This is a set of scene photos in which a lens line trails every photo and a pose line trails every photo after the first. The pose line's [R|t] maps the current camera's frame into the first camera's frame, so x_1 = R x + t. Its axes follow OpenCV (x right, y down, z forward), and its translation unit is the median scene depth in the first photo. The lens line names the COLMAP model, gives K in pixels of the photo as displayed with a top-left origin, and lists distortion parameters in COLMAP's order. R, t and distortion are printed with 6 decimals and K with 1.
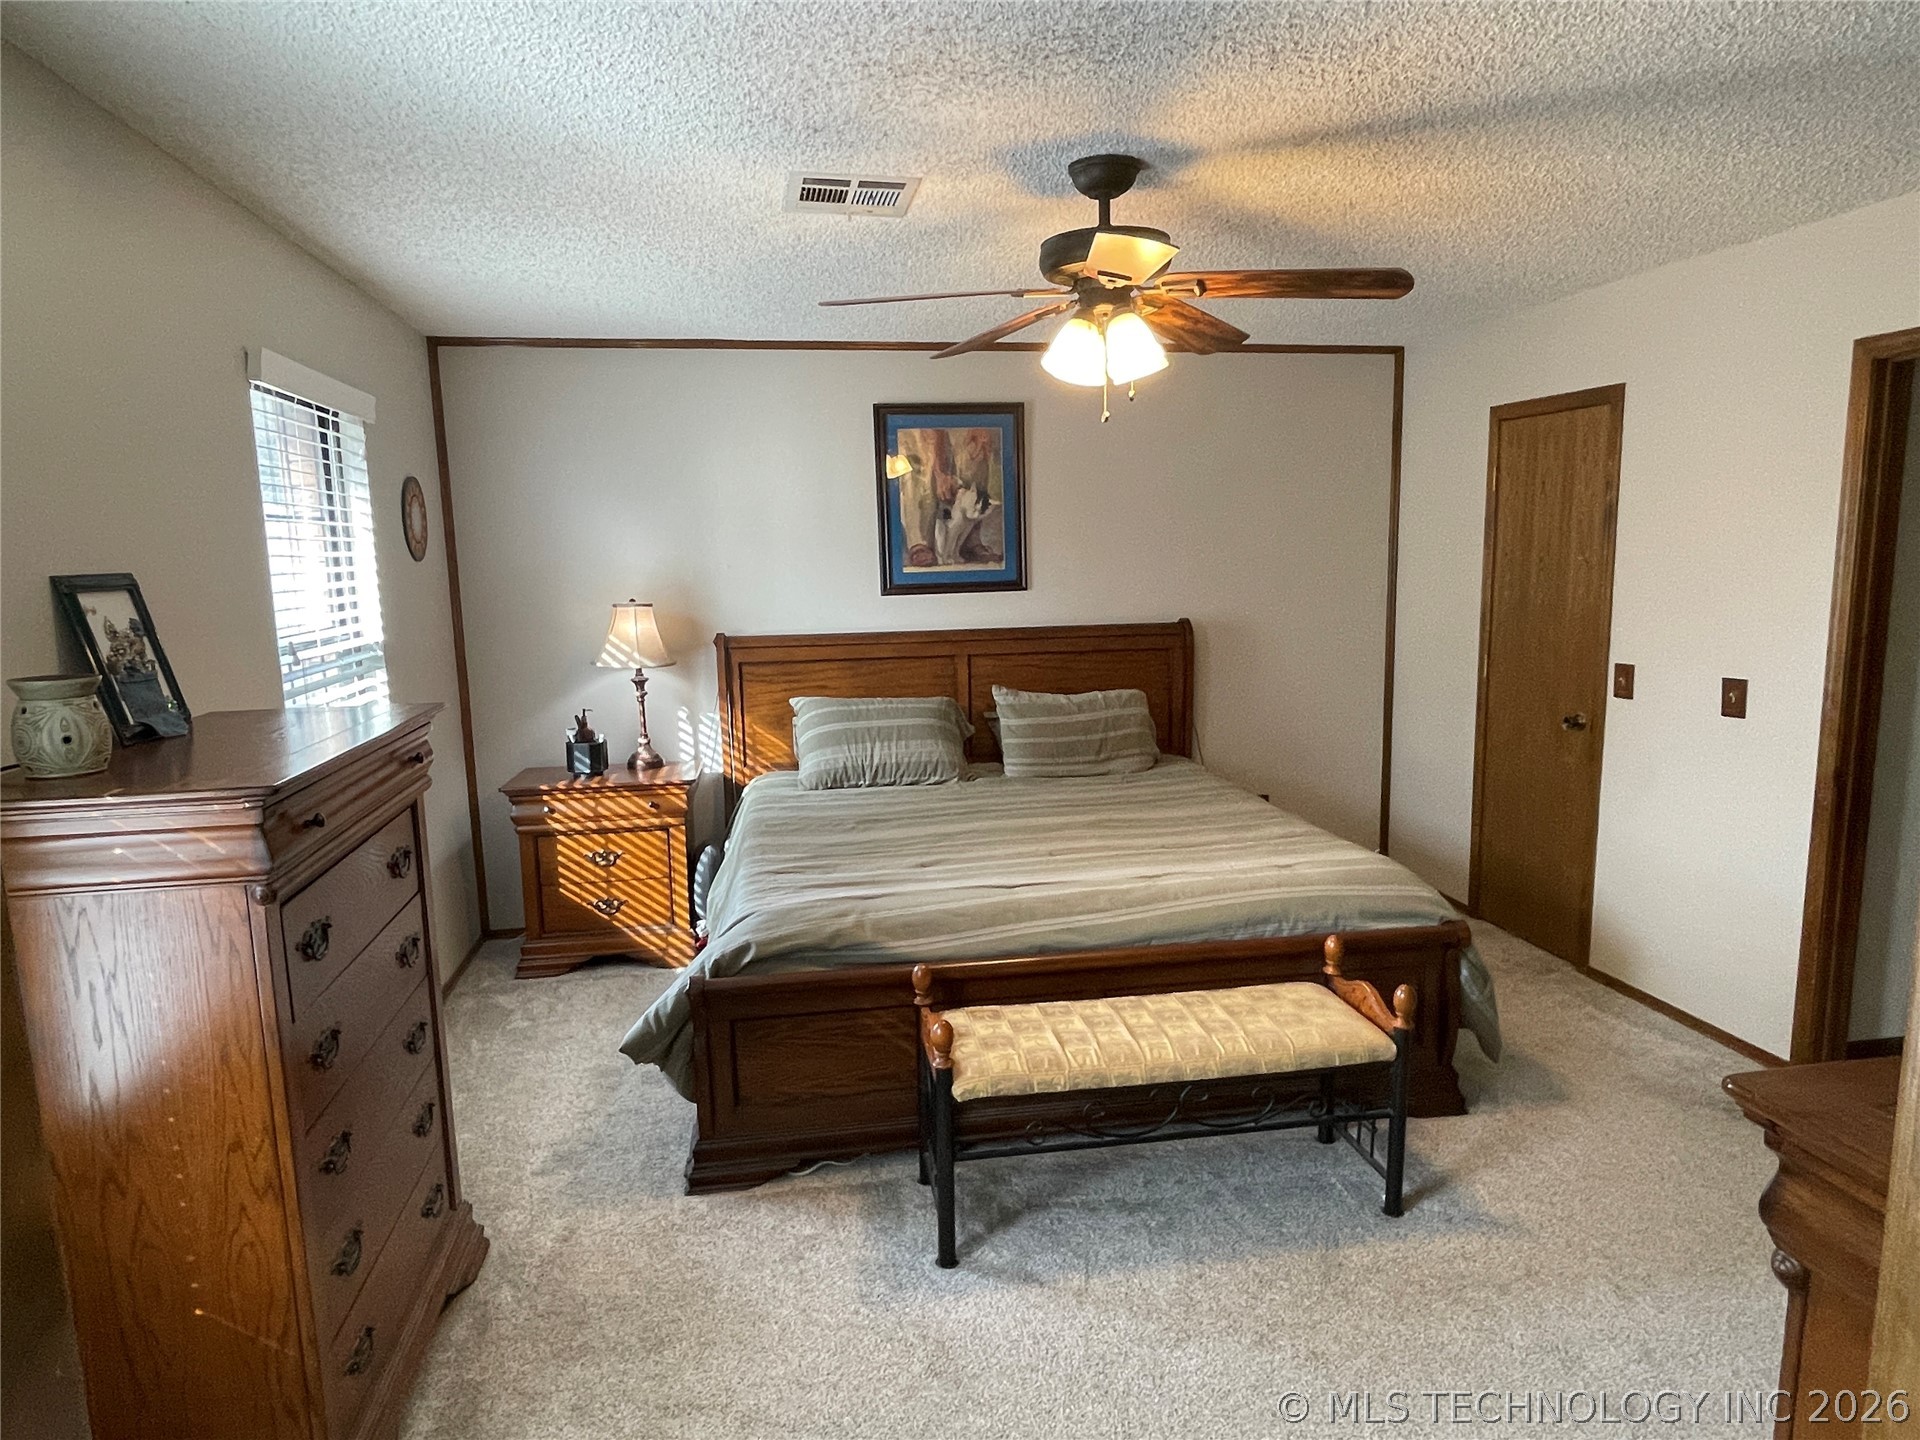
lens RADIAL K [[1132.8, 0, 962.6], [0, 1132.8, 719.8], [0, 0, 1]] dist [-0.034410, 0.003341]
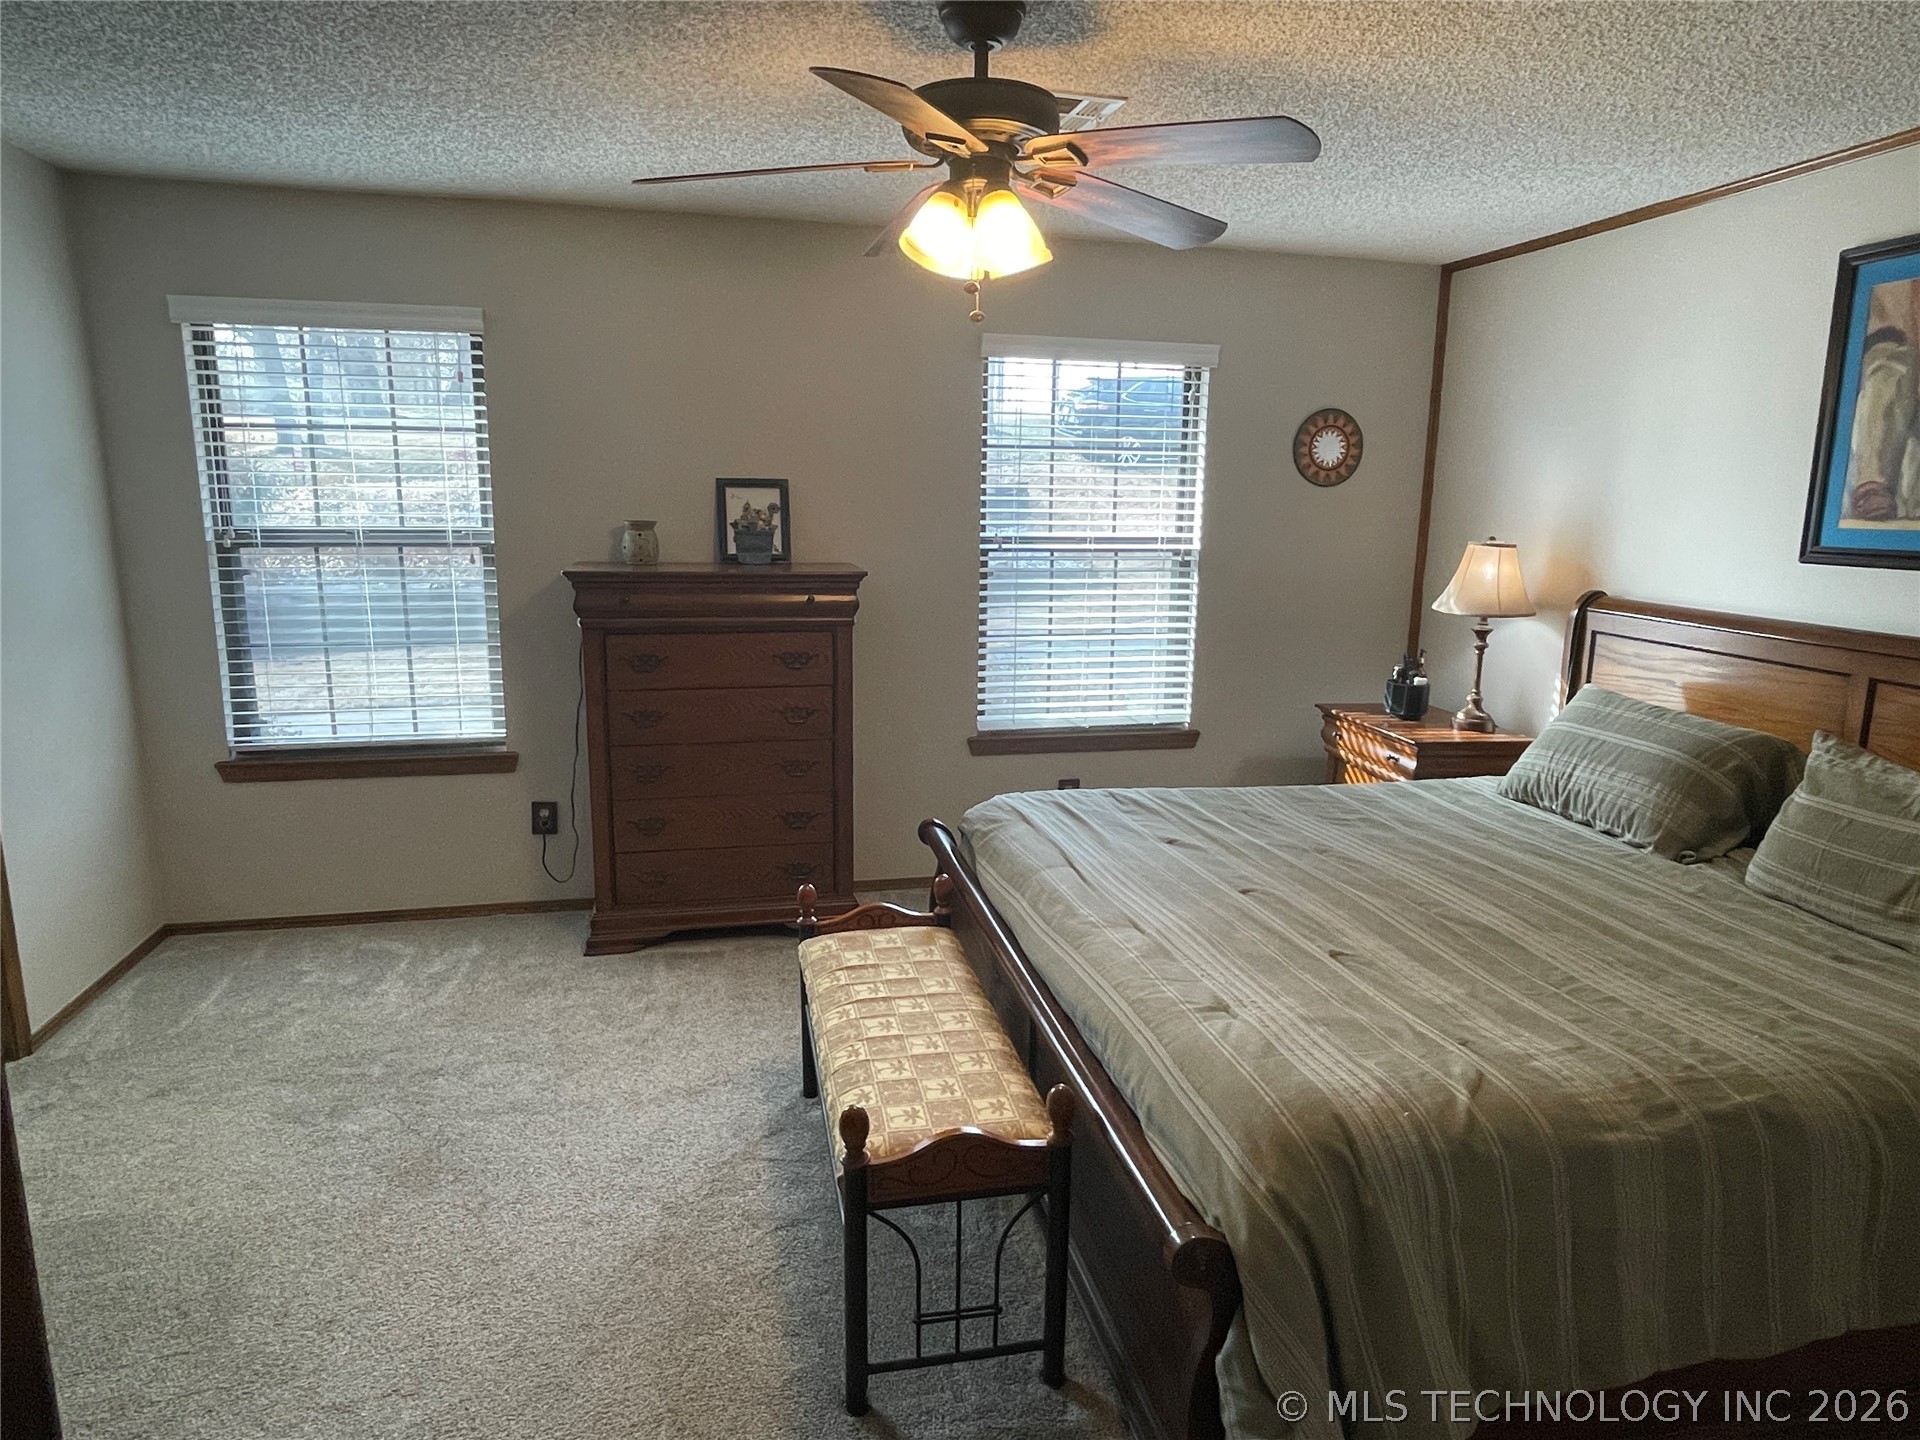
lens RADIAL K [[1132.8, 0, 909.5], [0, 1132.8, 701.0], [0, 0, 1]] dist [-0.034410, 0.003341]
pose [[0.045150, 0.207315, -0.977232, 0.590549], [-0.160610, 0.967010, 0.197726, -0.087503], [0.985985, 0.148026, 0.076957, 0.539783]]
